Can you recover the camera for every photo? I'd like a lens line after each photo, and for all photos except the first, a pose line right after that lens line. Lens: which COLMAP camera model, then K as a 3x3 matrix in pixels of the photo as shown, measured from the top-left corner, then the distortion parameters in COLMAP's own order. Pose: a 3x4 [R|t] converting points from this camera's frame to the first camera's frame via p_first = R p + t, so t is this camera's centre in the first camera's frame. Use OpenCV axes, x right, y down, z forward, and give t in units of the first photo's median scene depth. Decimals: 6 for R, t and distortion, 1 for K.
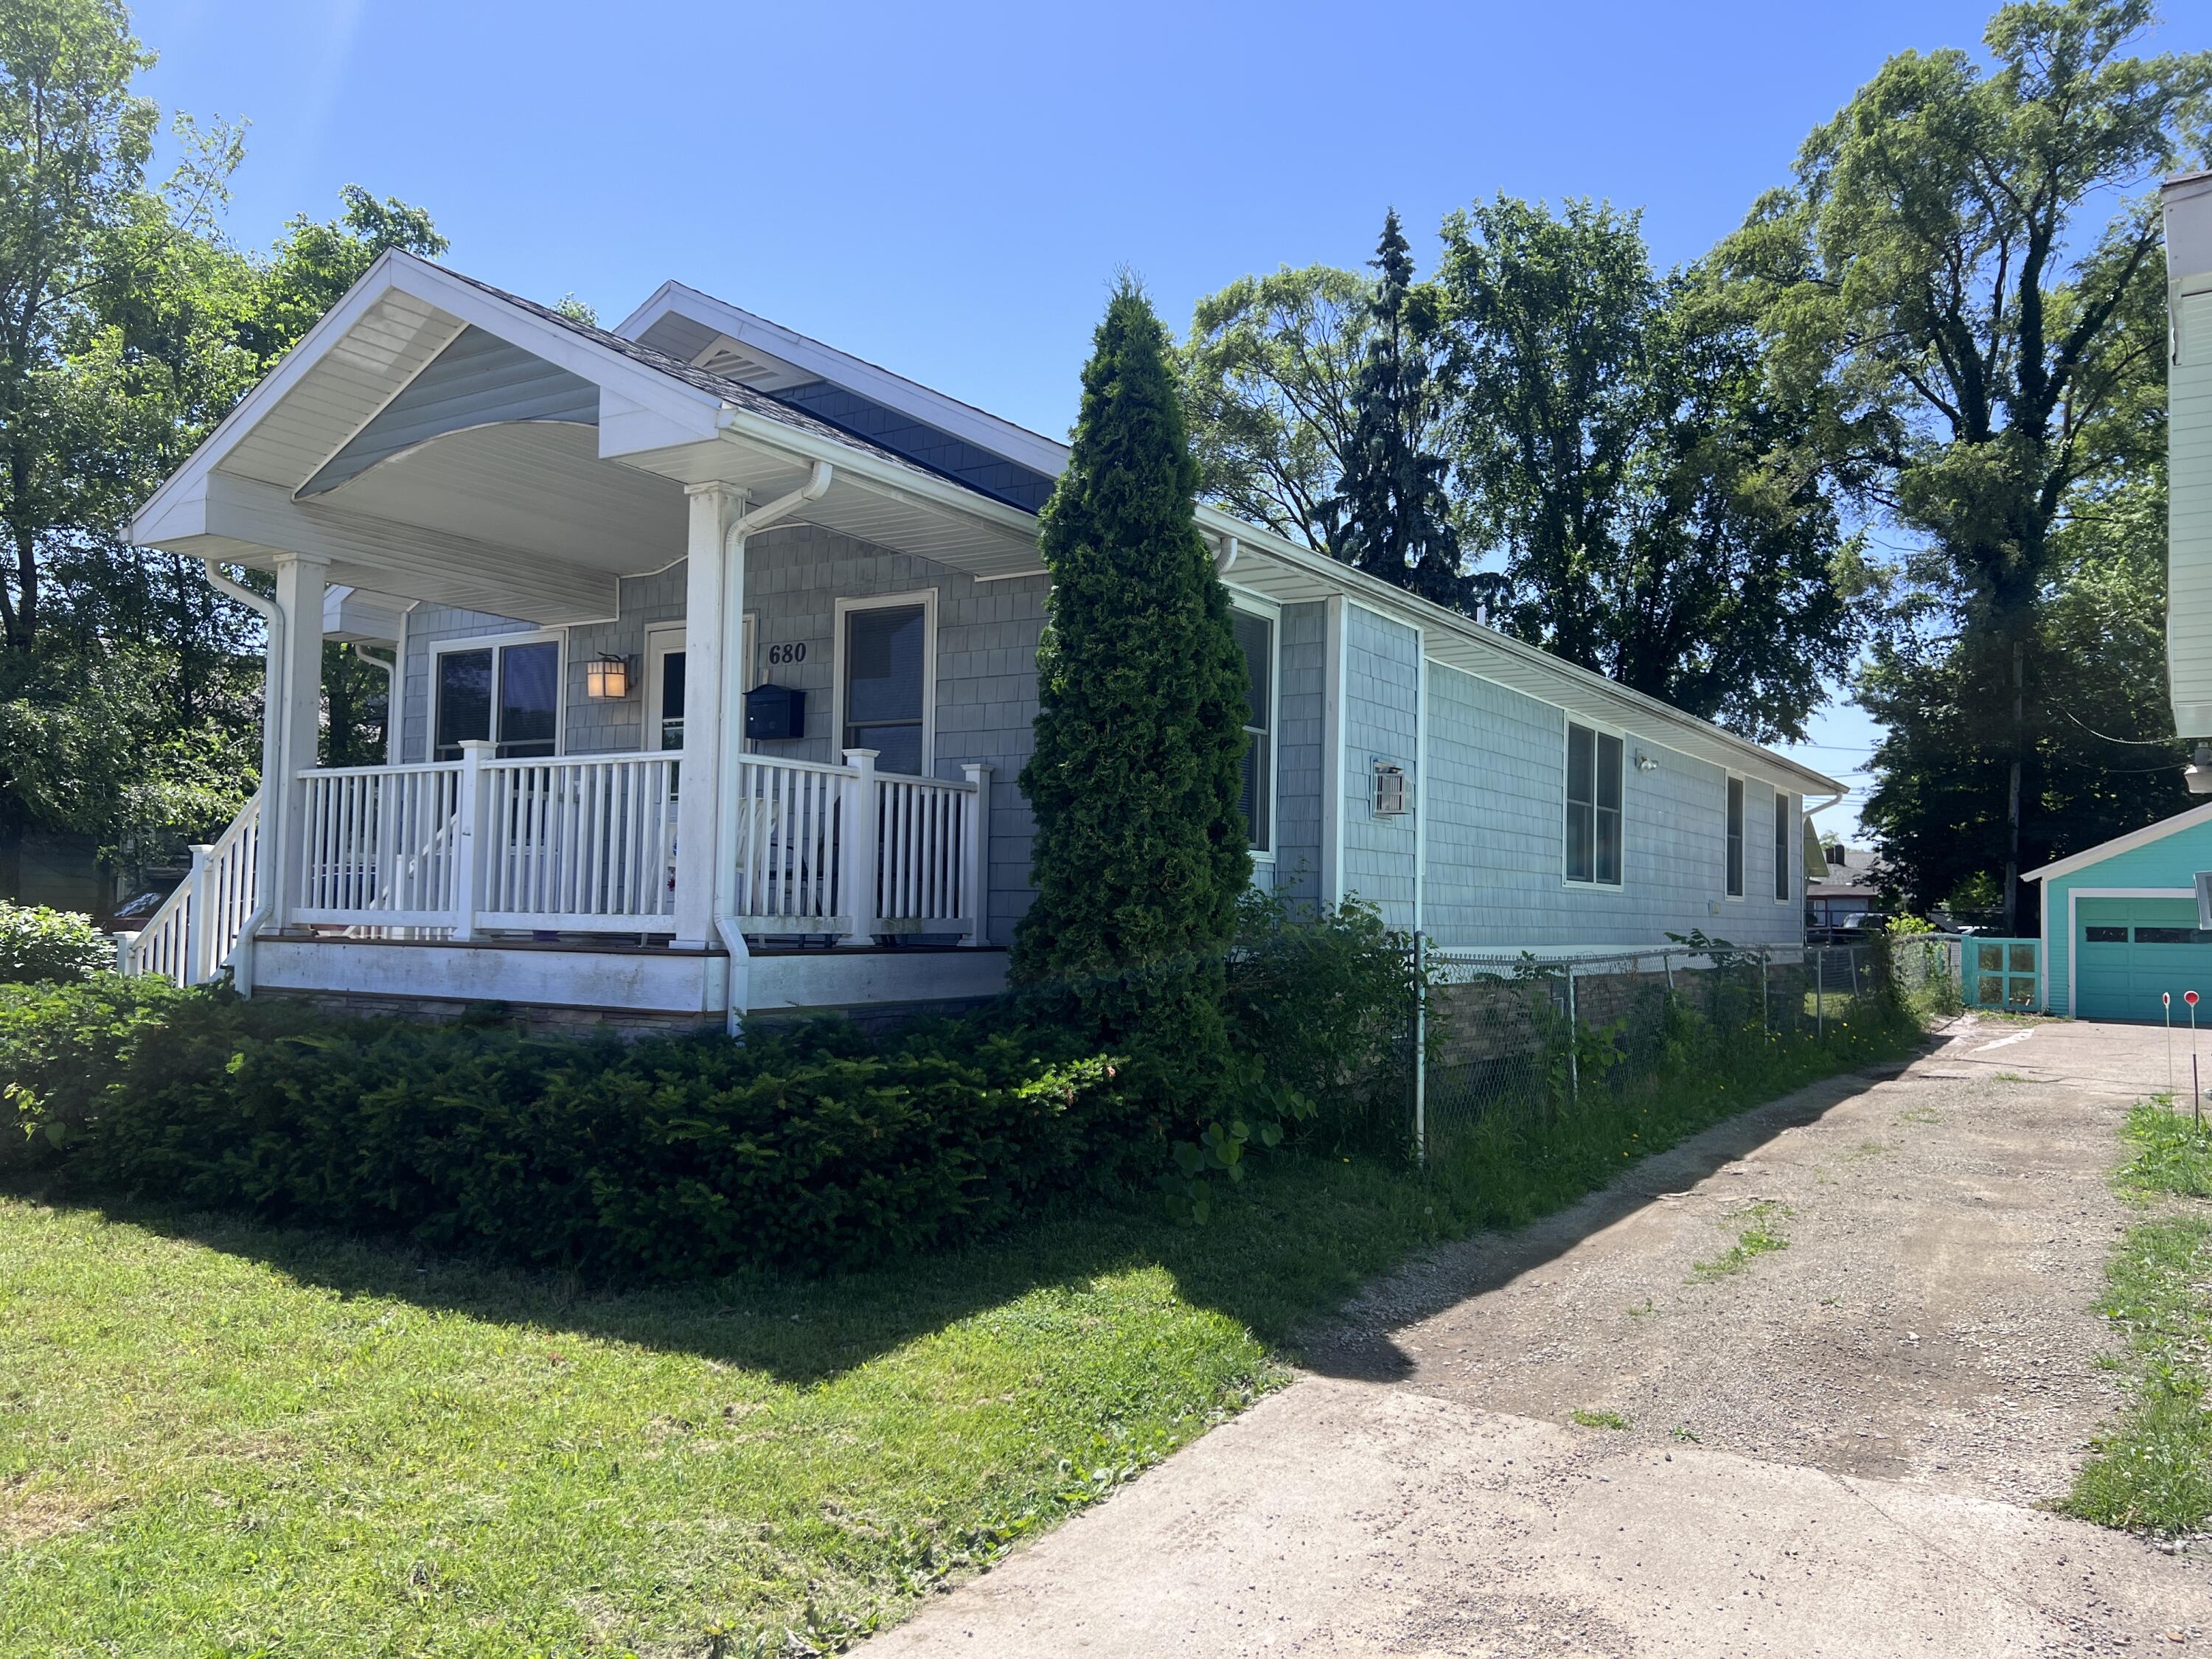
lens RADIAL K [[1668.9, 0, 1097.2], [0, 1668.9, 831.2], [0, 0, 1]] dist [0.046663, -0.051349]
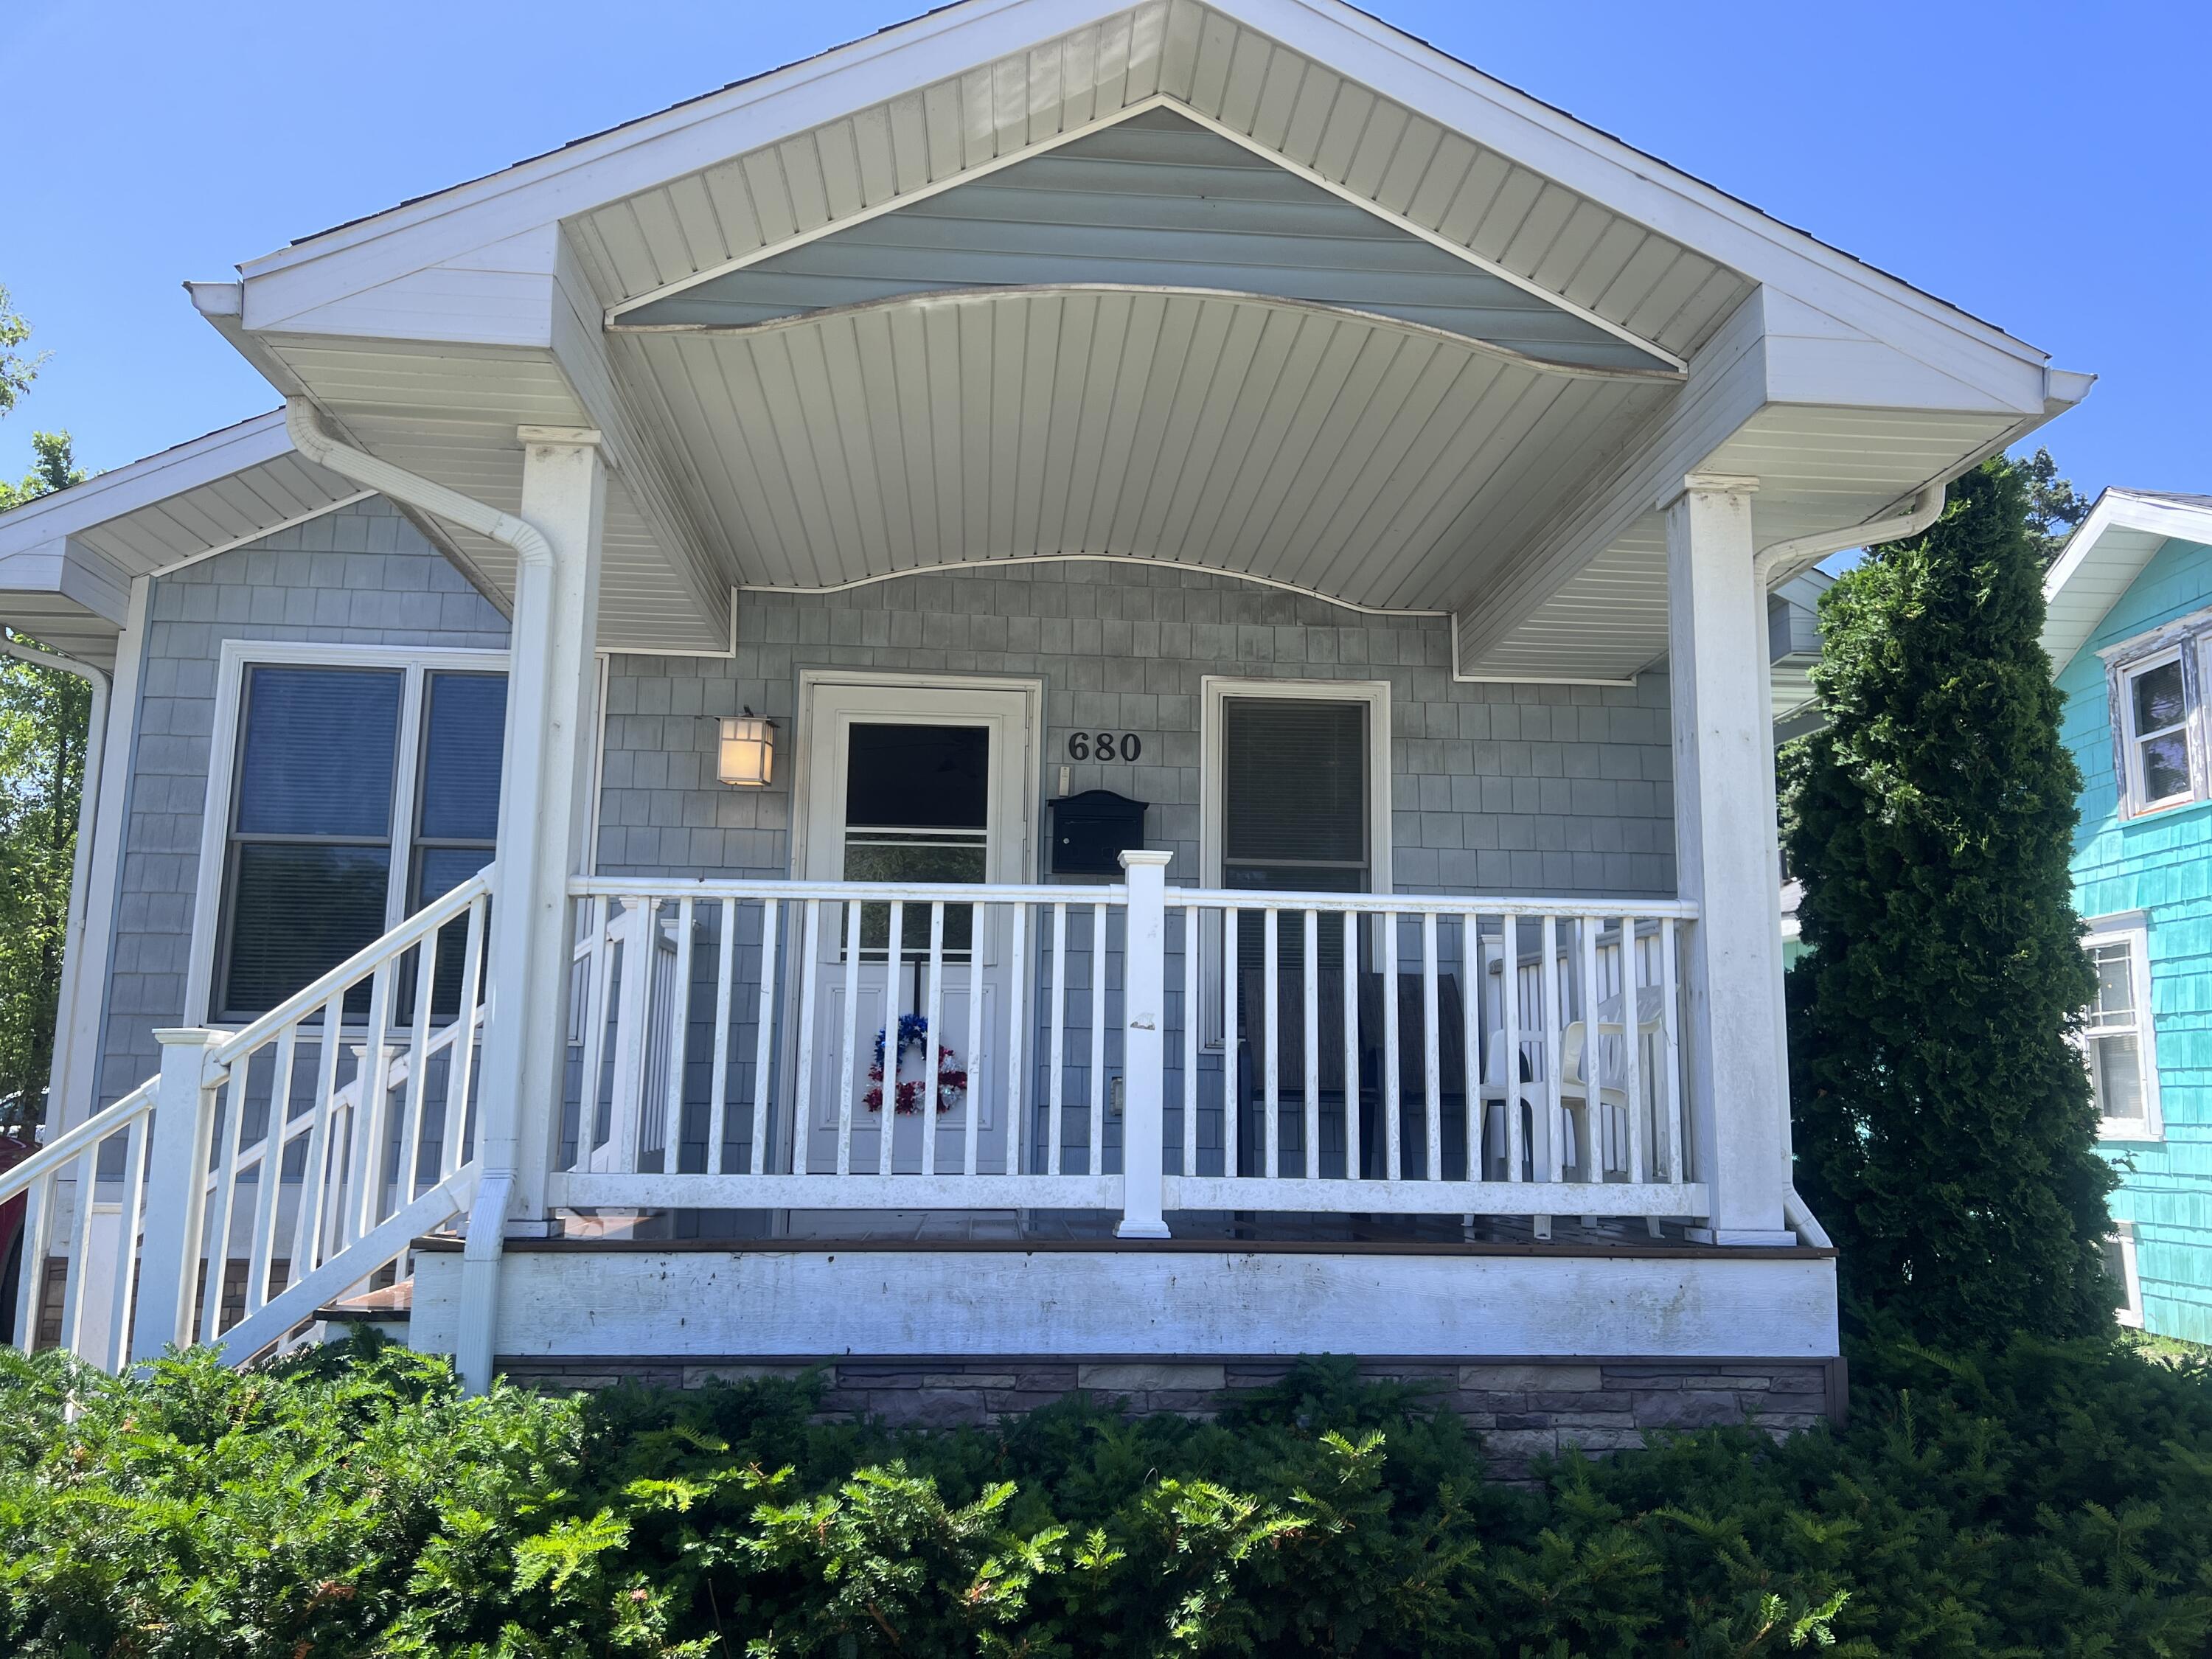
lens RADIAL K [[1668.9, 0, 1097.2], [0, 1668.9, 831.2], [0, 0, 1]] dist [0.046663, -0.051349]
pose [[0.799729, 0.089138, 0.593708, -0.625870], [-0.029452, 0.993551, -0.109498, -0.001520], [-0.599639, 0.070083, 0.797196, 0.522971]]
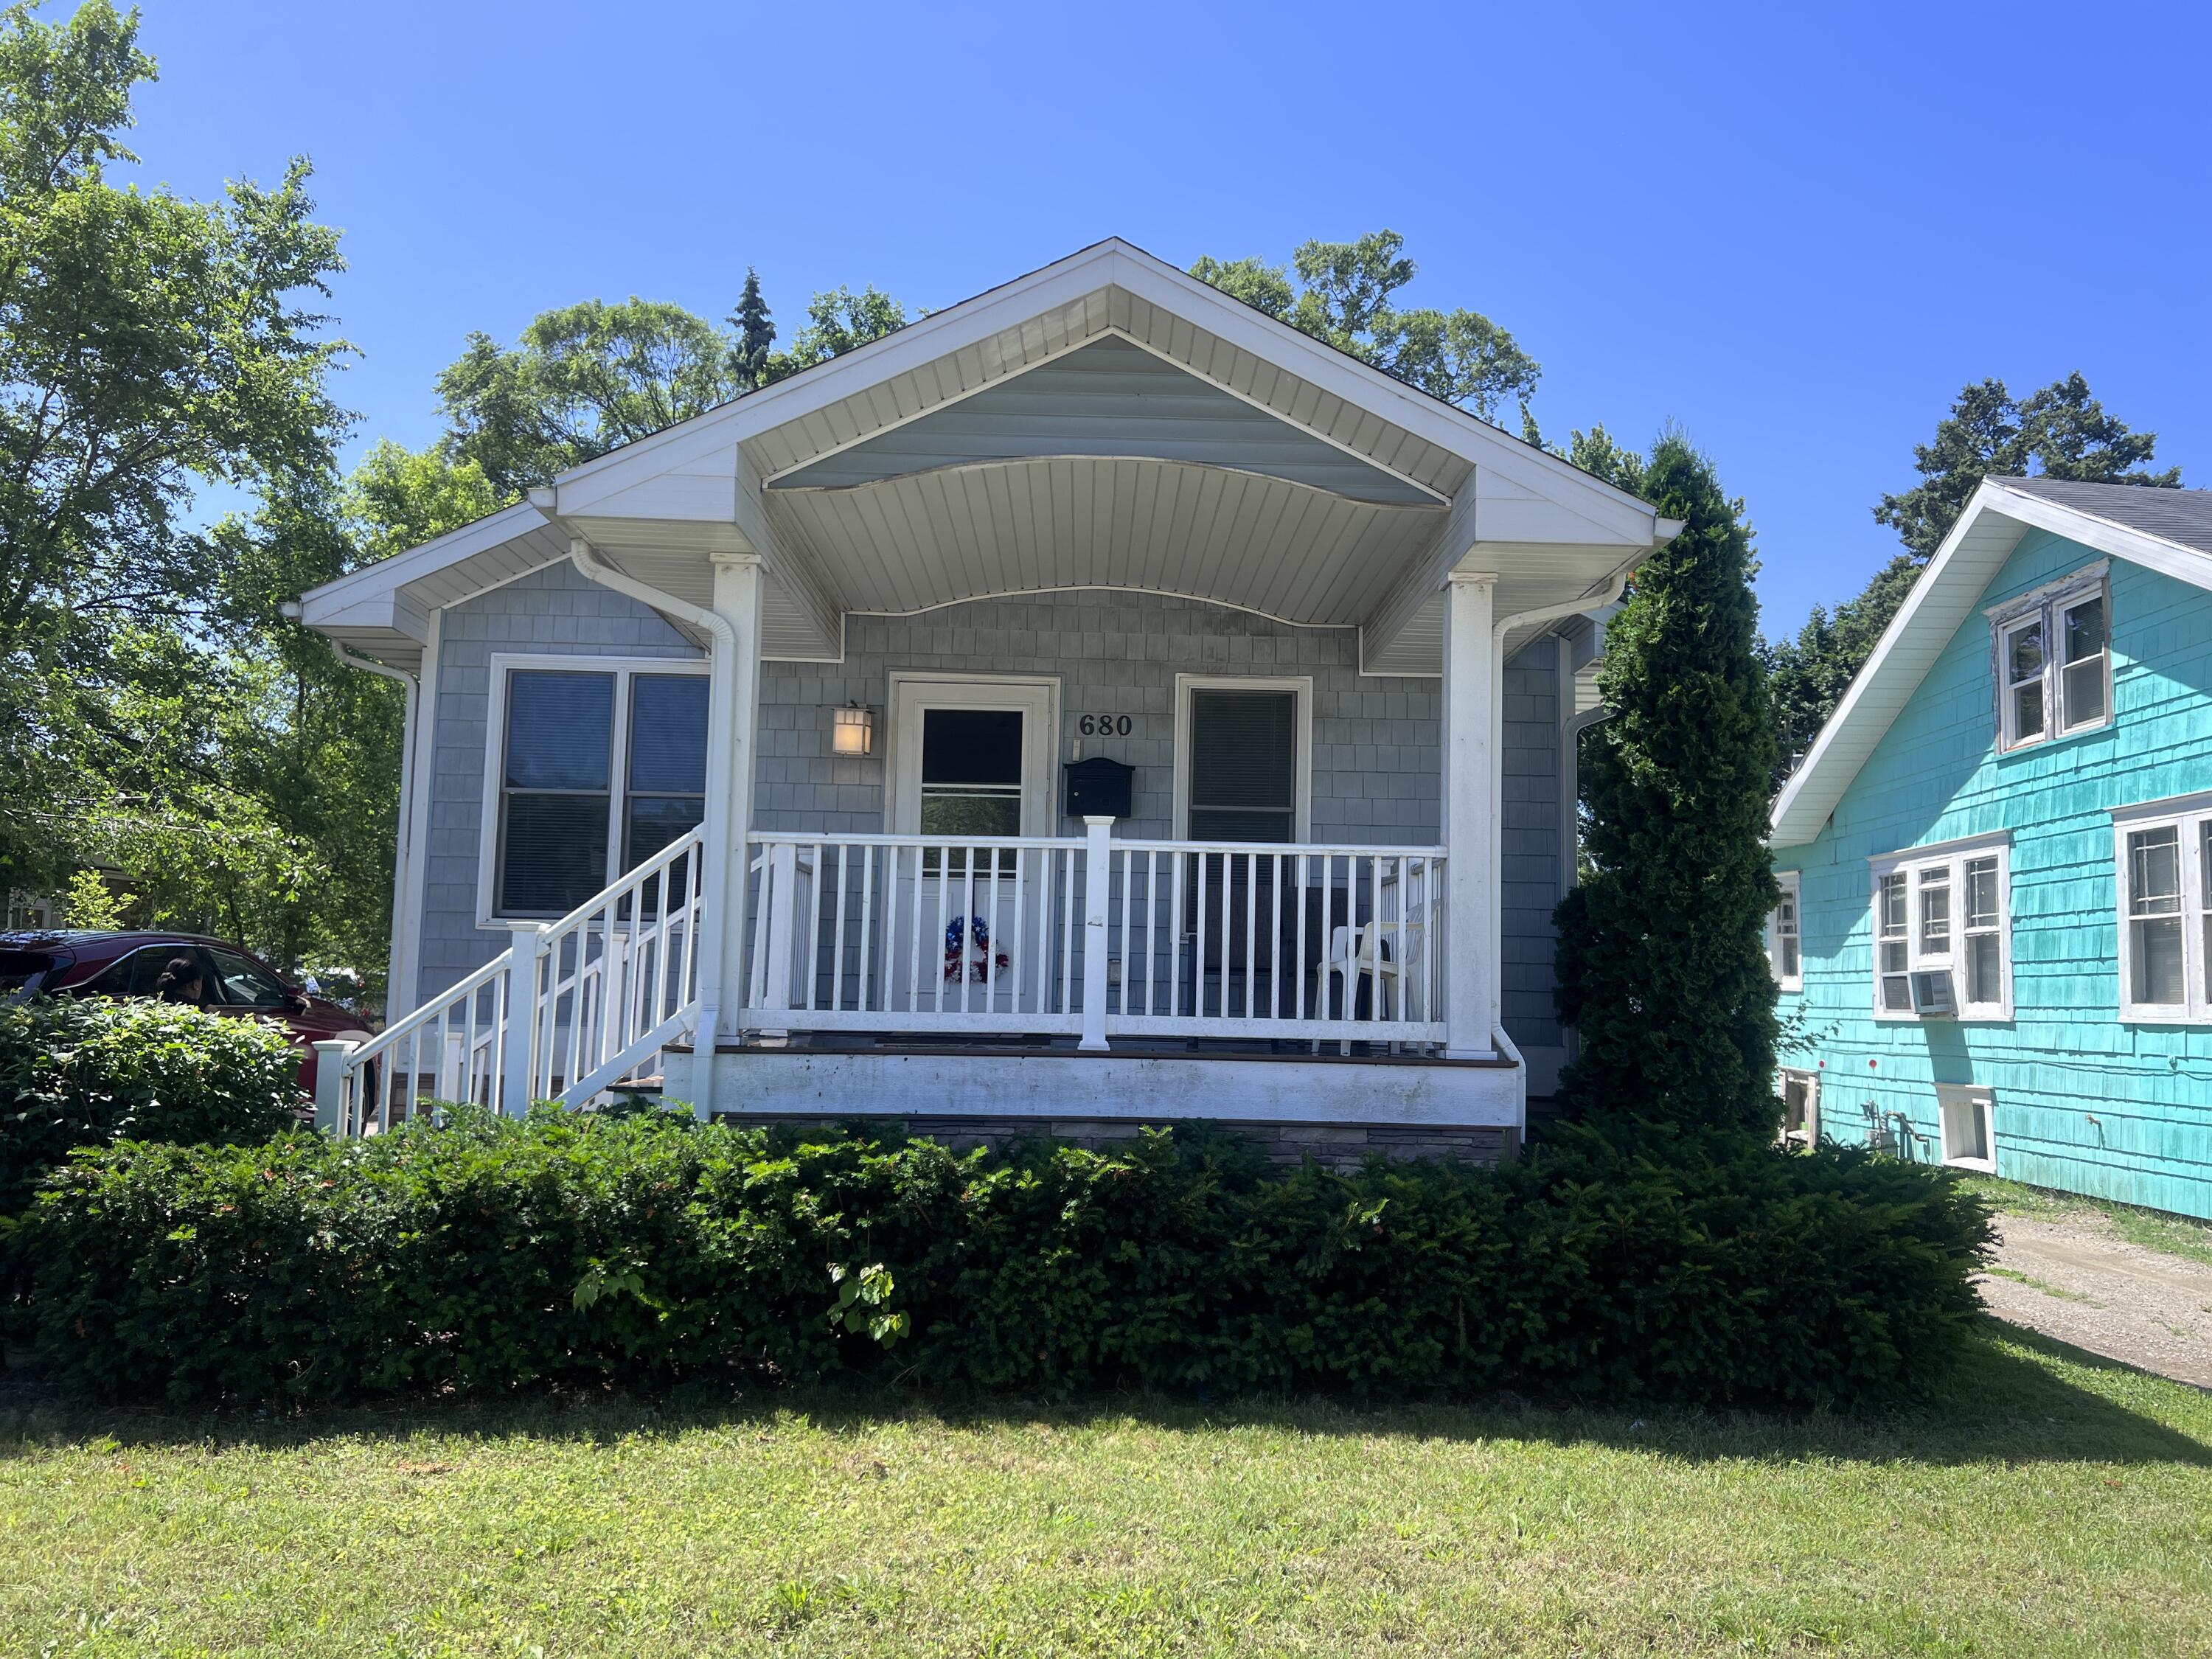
lens RADIAL K [[1673.4, 0, 1106.0], [0, 1673.4, 829.5], [0, 0, 1]] dist [0.096404, -0.180425]
pose [[0.833265, 0.054051, 0.550225, -0.751738], [-0.033751, 0.998327, -0.046957, -0.006002], [-0.551842, 0.020557, 0.833695, 0.251368]]
